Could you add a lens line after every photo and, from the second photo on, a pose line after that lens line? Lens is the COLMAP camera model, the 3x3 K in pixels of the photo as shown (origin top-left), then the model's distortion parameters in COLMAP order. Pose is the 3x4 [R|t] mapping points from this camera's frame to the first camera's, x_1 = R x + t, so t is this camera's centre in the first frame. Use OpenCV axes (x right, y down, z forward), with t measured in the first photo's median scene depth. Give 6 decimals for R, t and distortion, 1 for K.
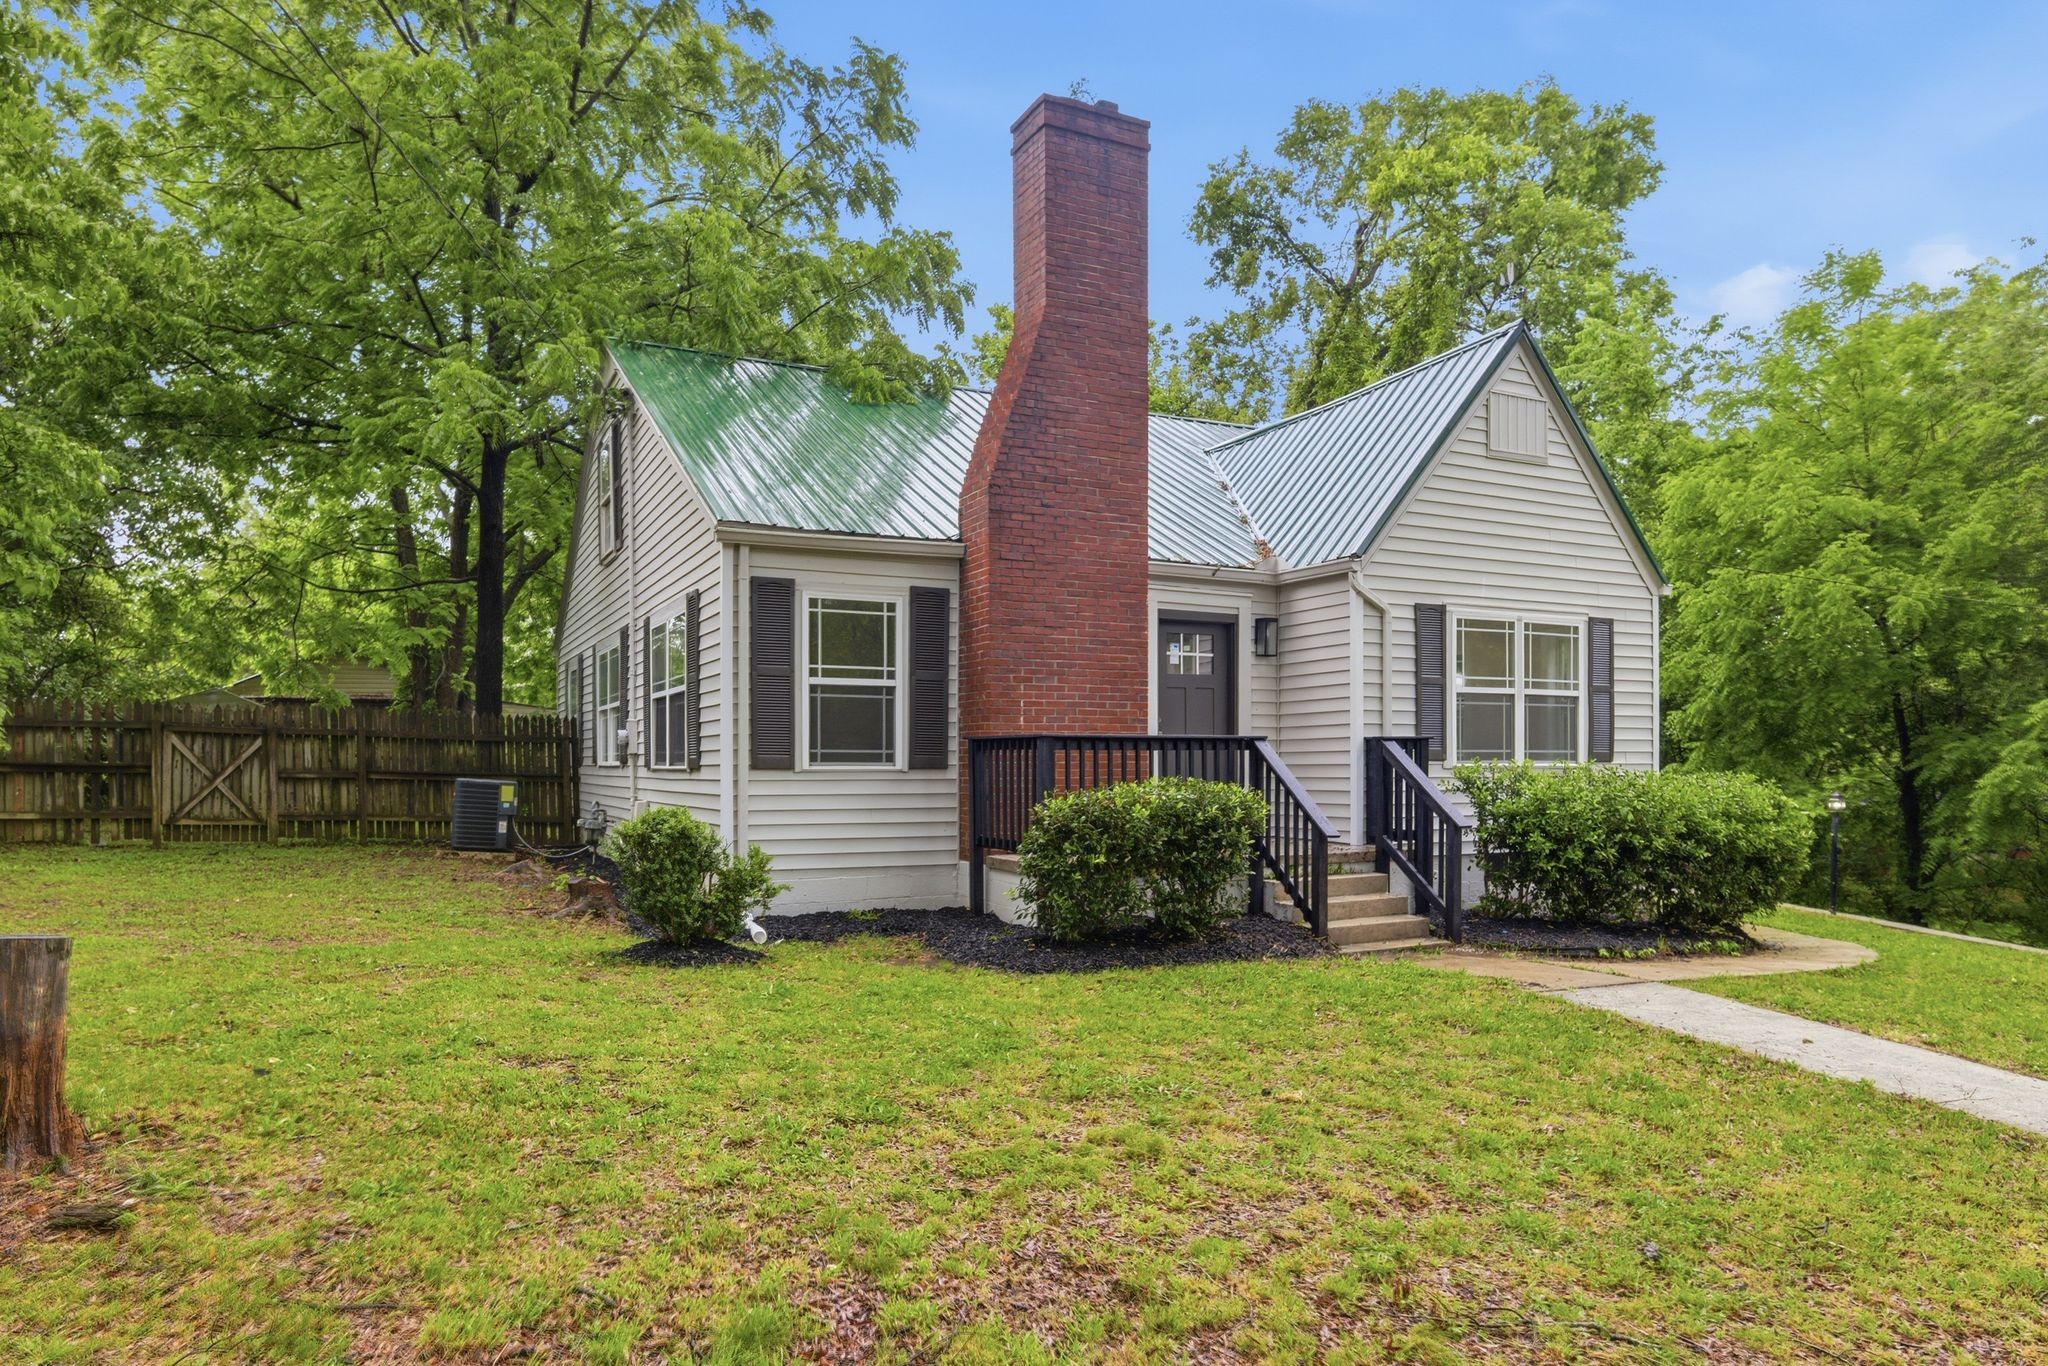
lens RADIAL K [[1242.1, 0, 981.9], [0, 1242.1, 758.2], [0, 0, 1]] dist [0.002440, 0.000446]
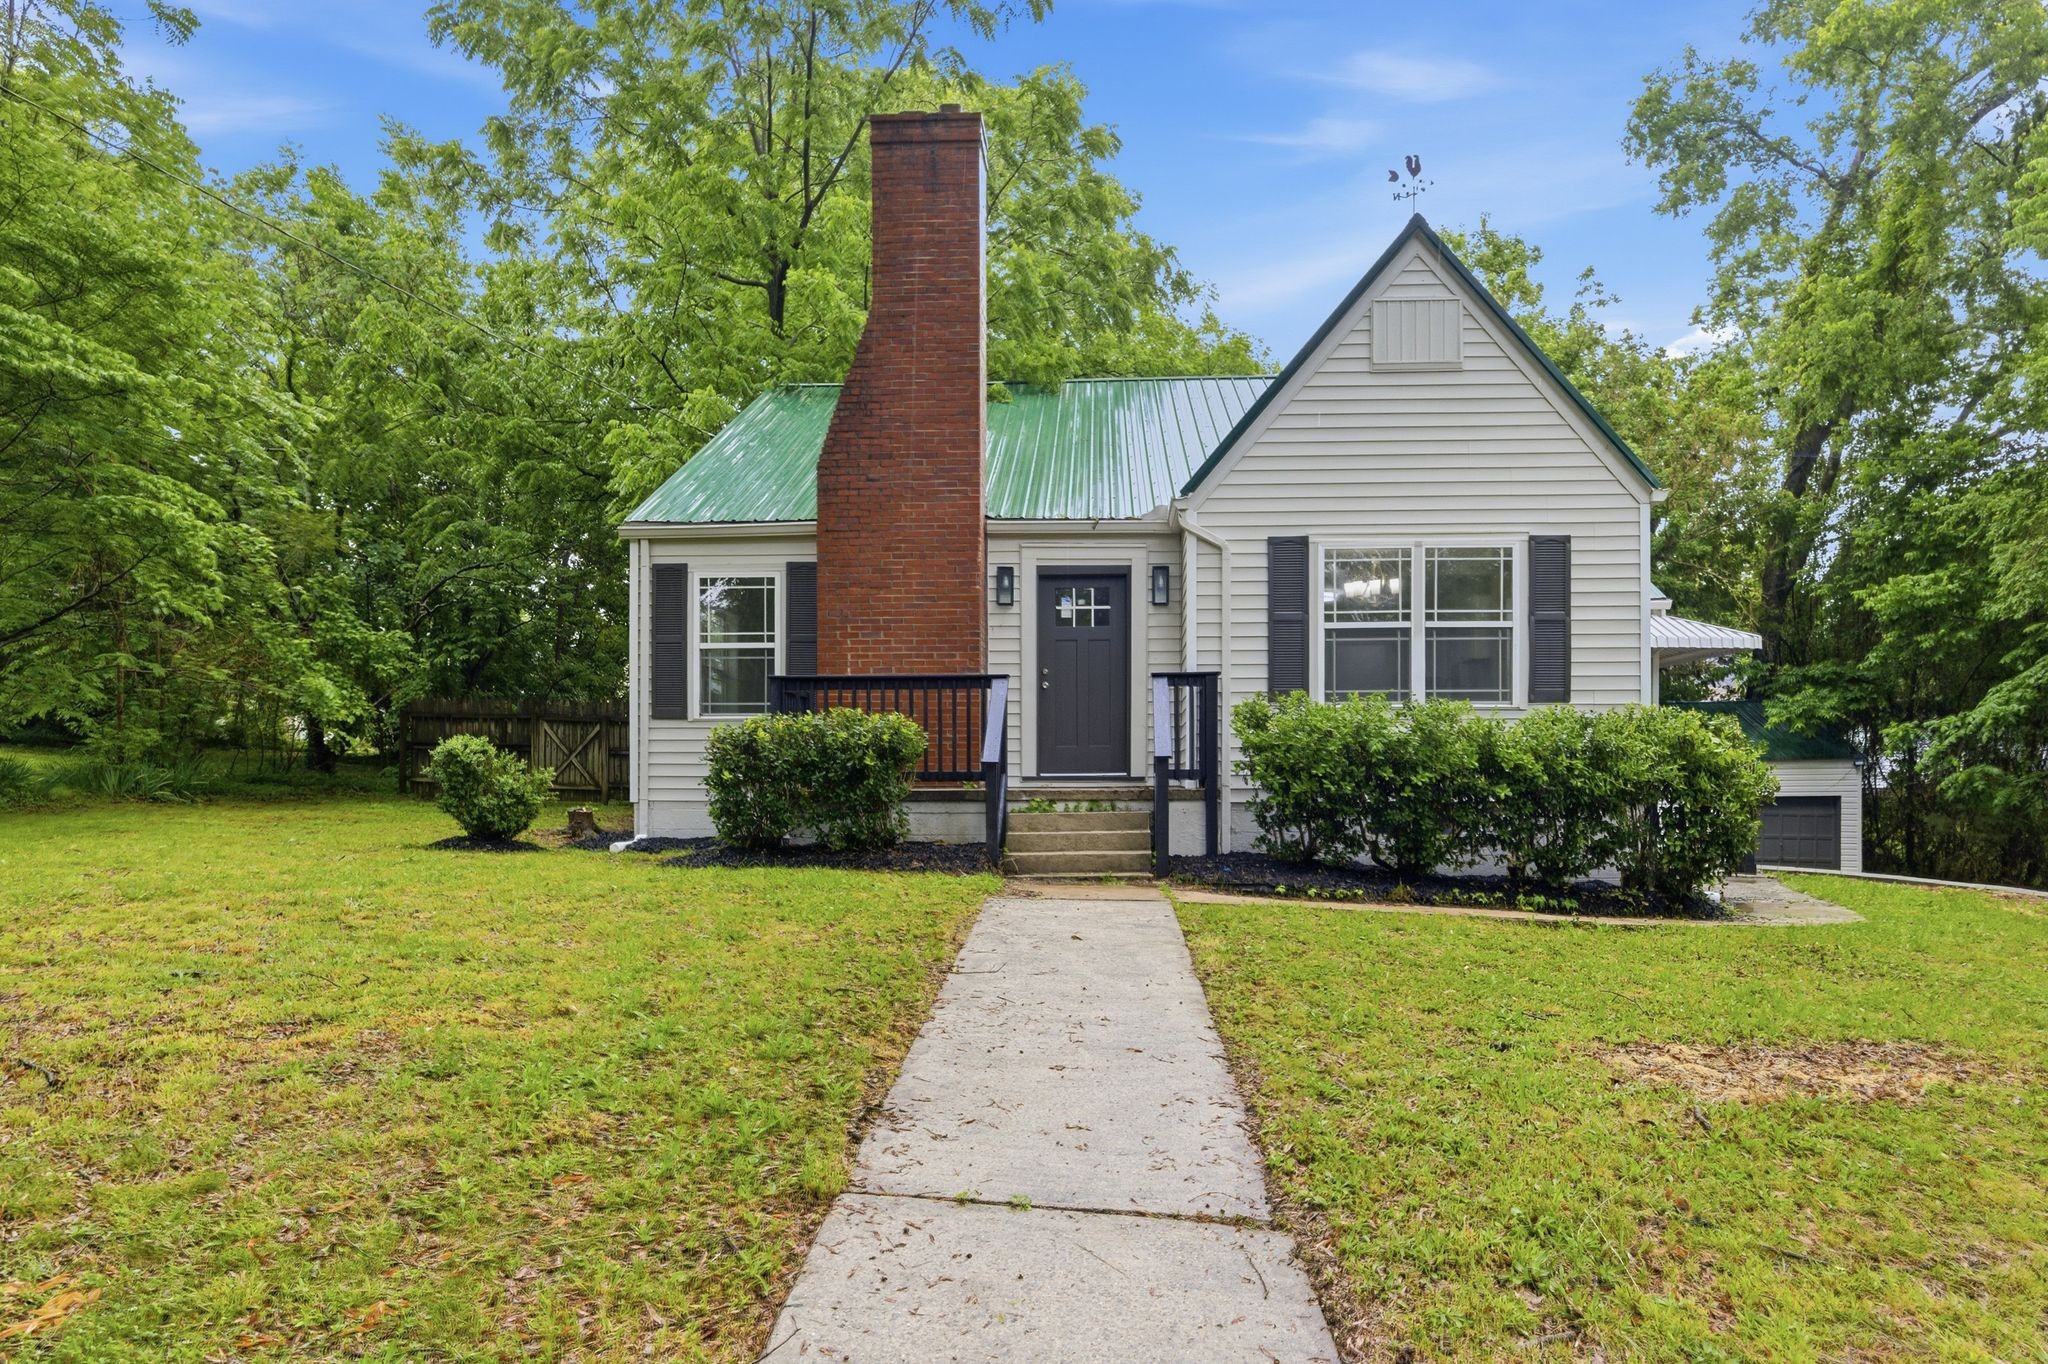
lens RADIAL K [[1245.2, 0, 1085.1], [0, 1245.2, 785.5], [0, 0, 1]] dist [-0.002119, -0.003659]
pose [[0.882343, -0.001390, -0.470604, 0.665192], [0.002548, 0.999995, 0.001823, 0.063348], [0.470600, -0.002807, 0.882342, 0.086427]]
